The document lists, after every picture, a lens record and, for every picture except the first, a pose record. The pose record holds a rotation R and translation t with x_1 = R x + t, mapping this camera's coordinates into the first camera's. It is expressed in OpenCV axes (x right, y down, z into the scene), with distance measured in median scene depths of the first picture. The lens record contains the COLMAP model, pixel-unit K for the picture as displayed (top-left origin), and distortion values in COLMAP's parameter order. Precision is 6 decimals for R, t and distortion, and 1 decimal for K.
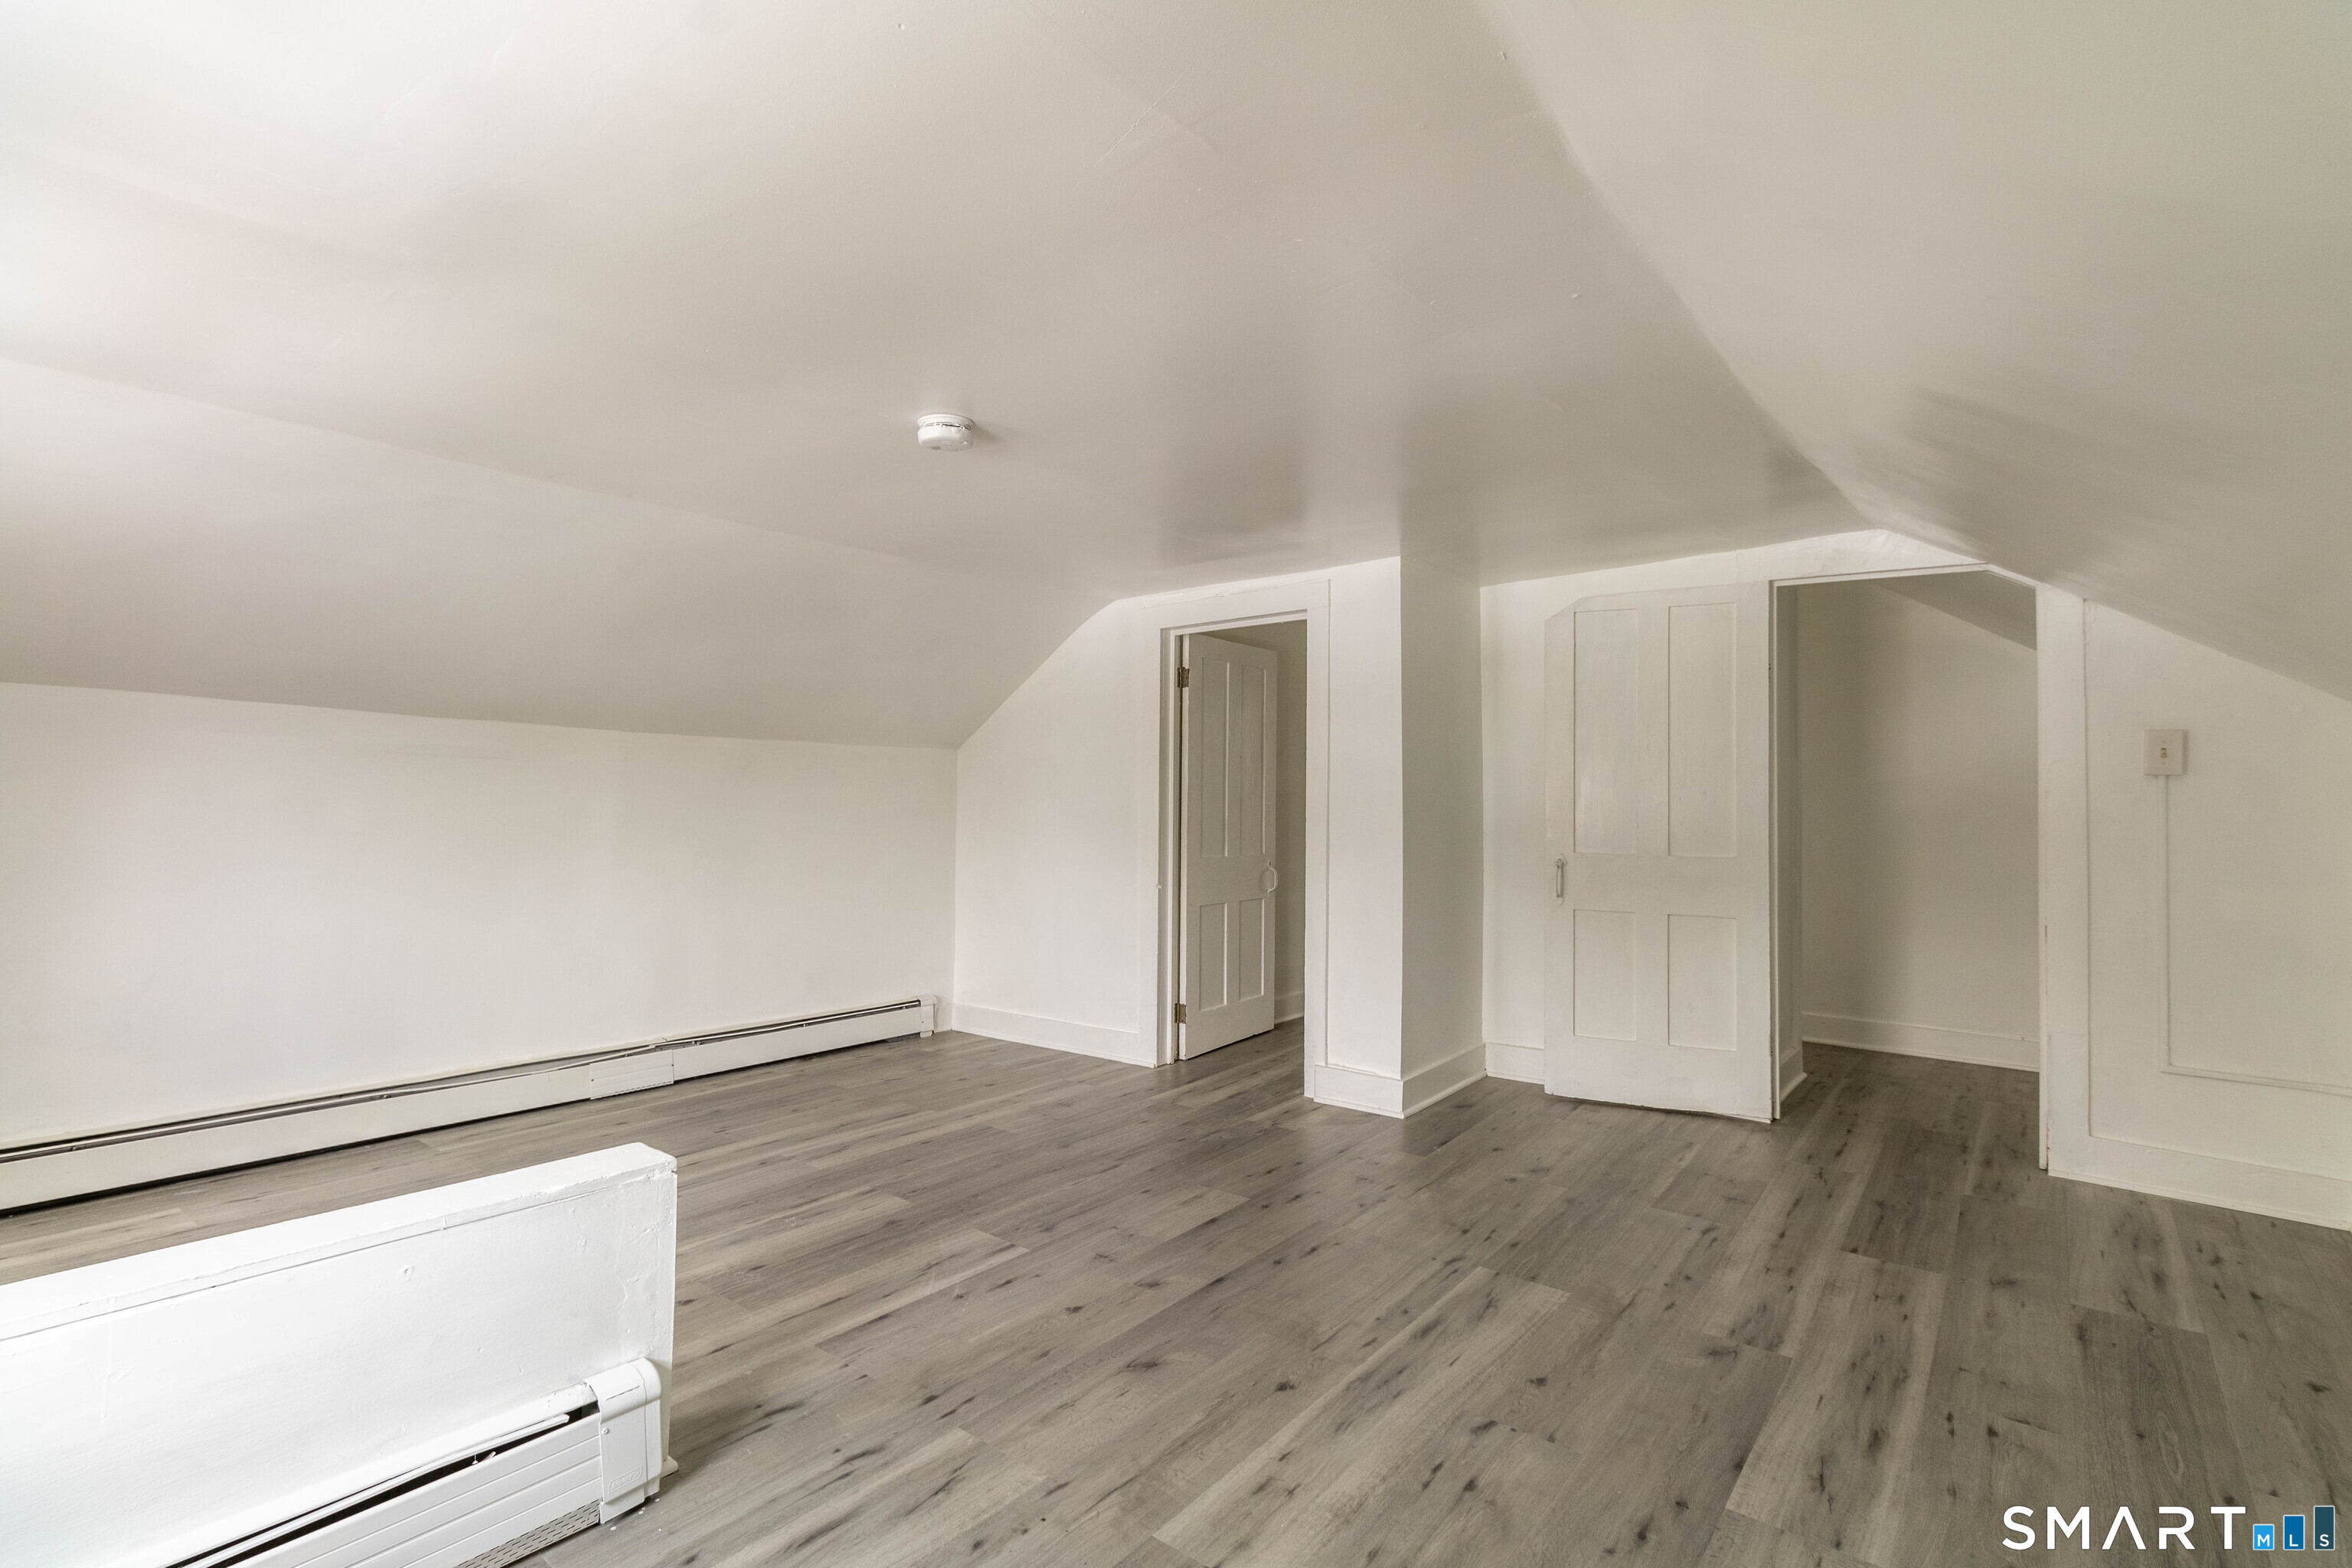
lens RADIAL K [[1092.3, 0, 1170.6], [0, 1092.3, 769.7], [0, 0, 1]] dist [0.000414, 0.000573]
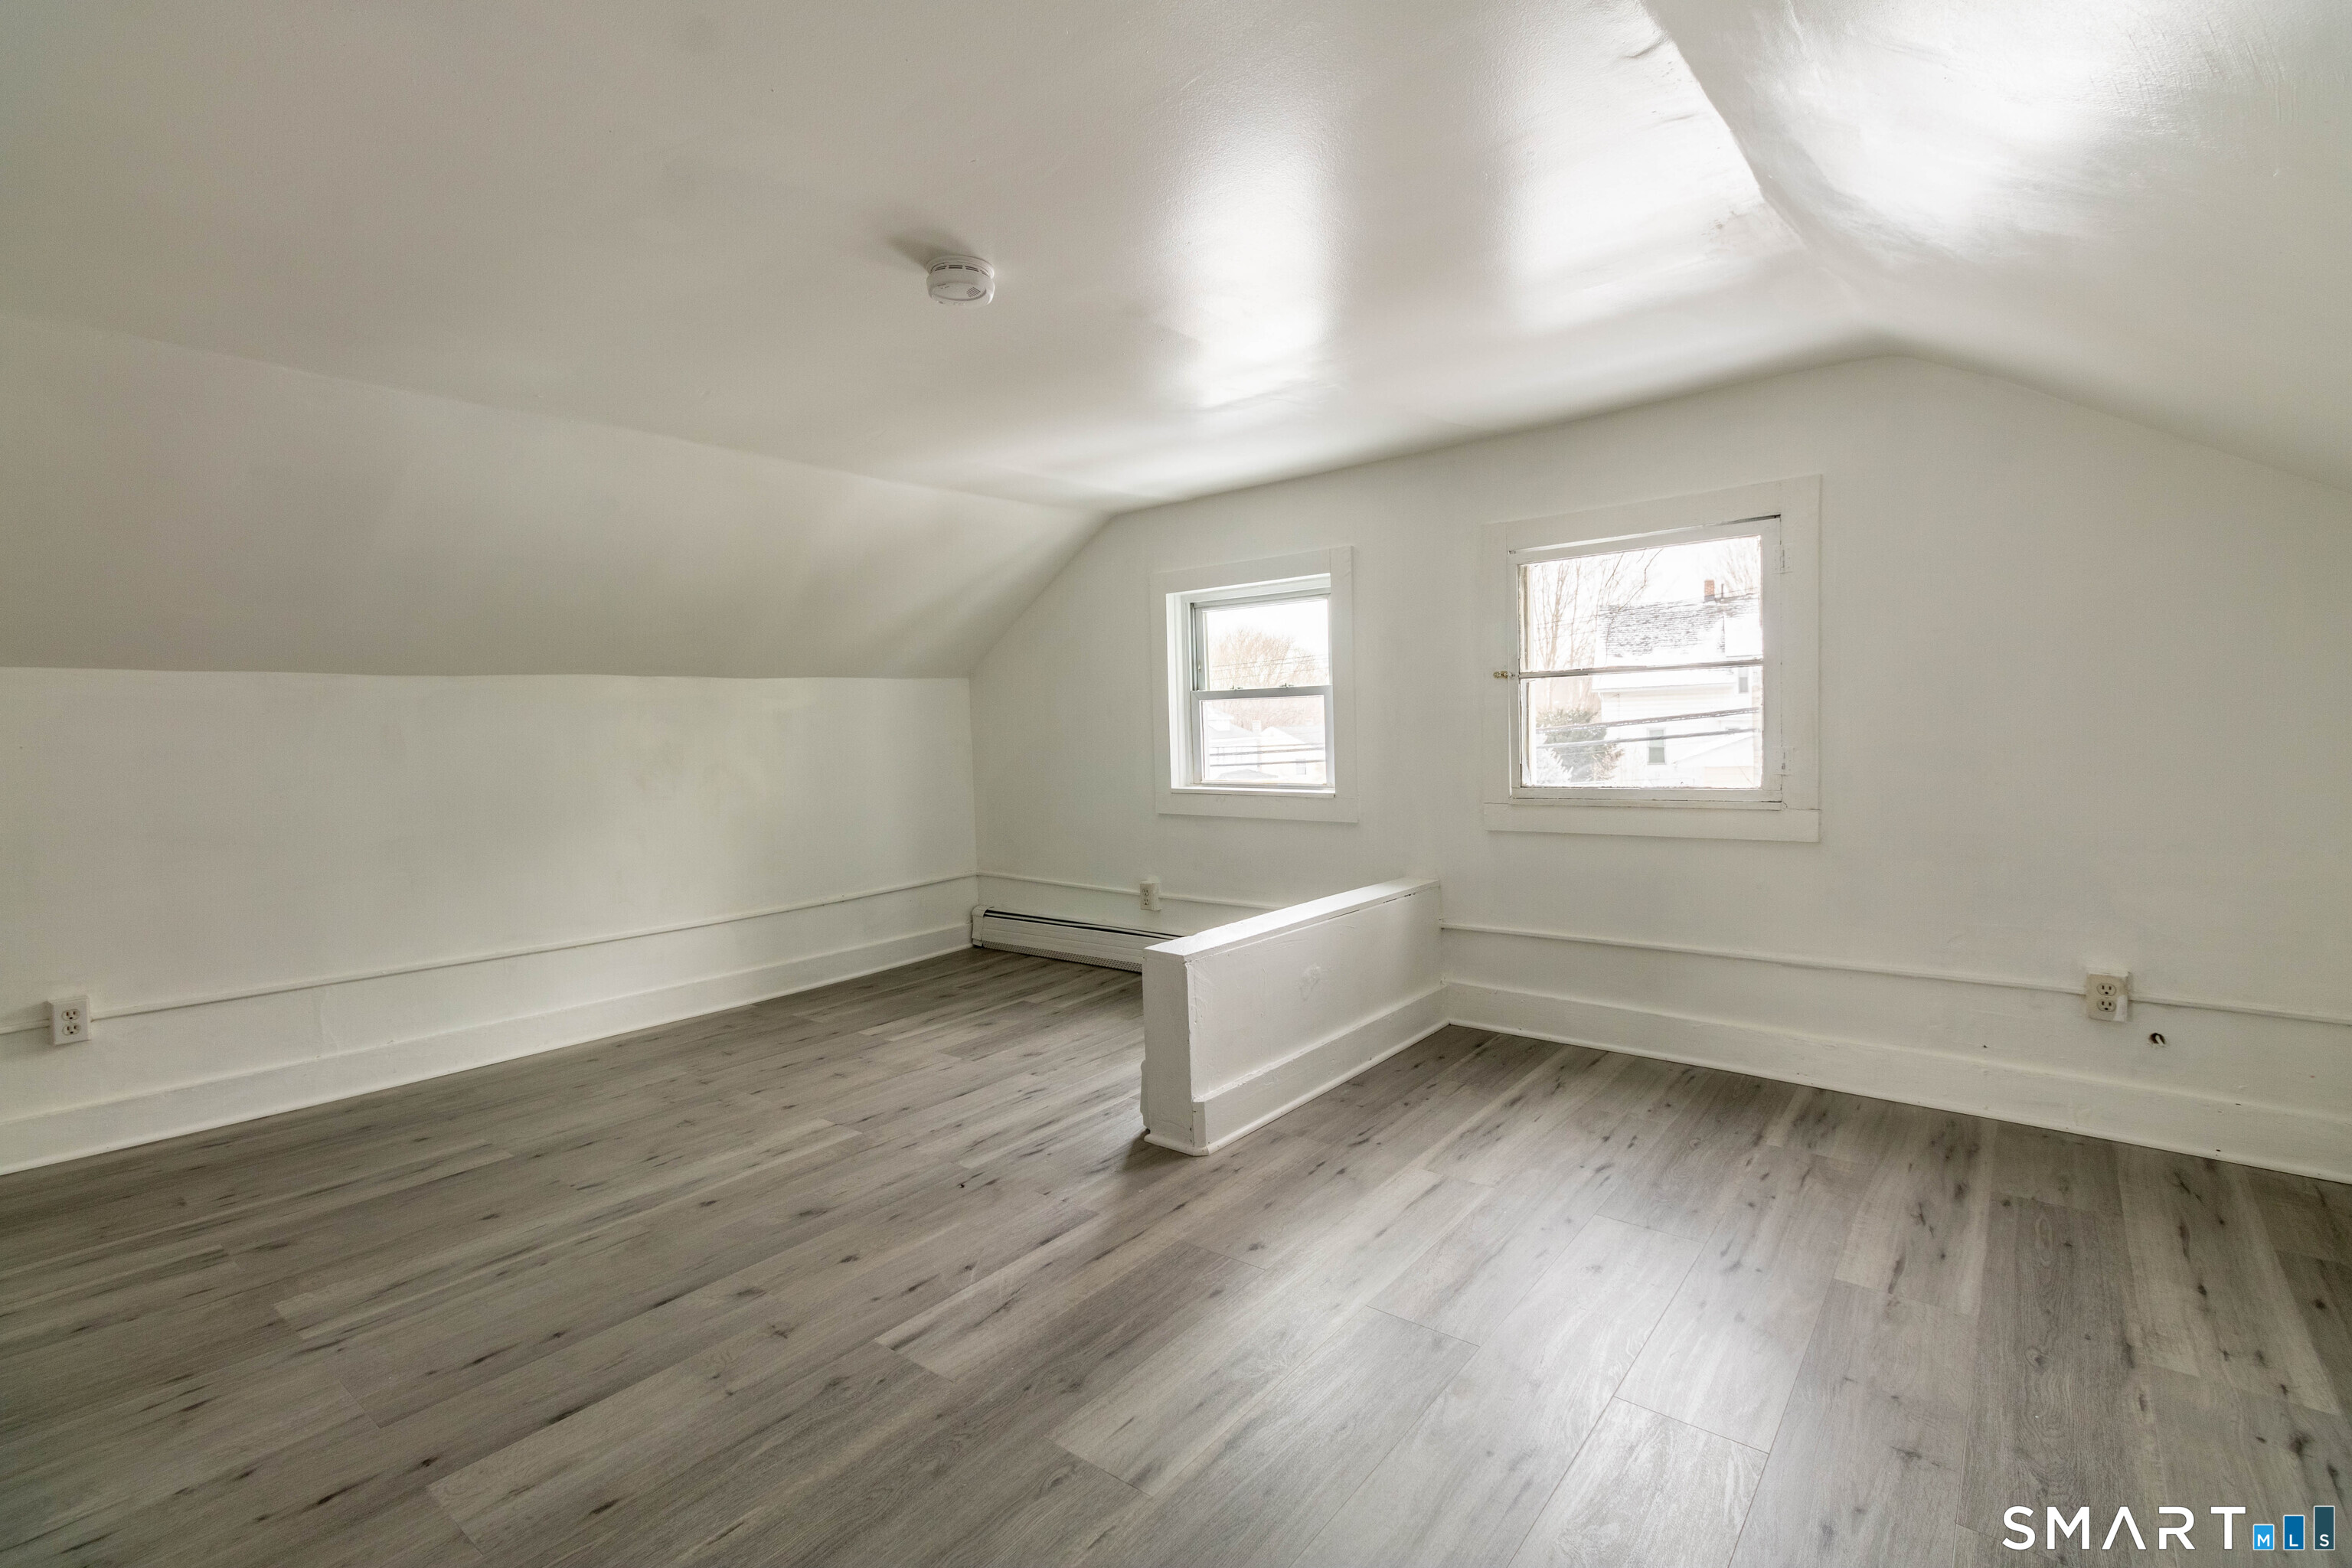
lens RADIAL K [[1092.3, 0, 1170.6], [0, 1092.3, 769.7], [0, 0, 1]] dist [0.000414, 0.000573]
pose [[-0.999687, 0.023217, 0.009349, -0.401374], [0.023433, 0.999446, 0.023651, 0.050427], [-0.008794, 0.023863, -0.999677, 2.009362]]
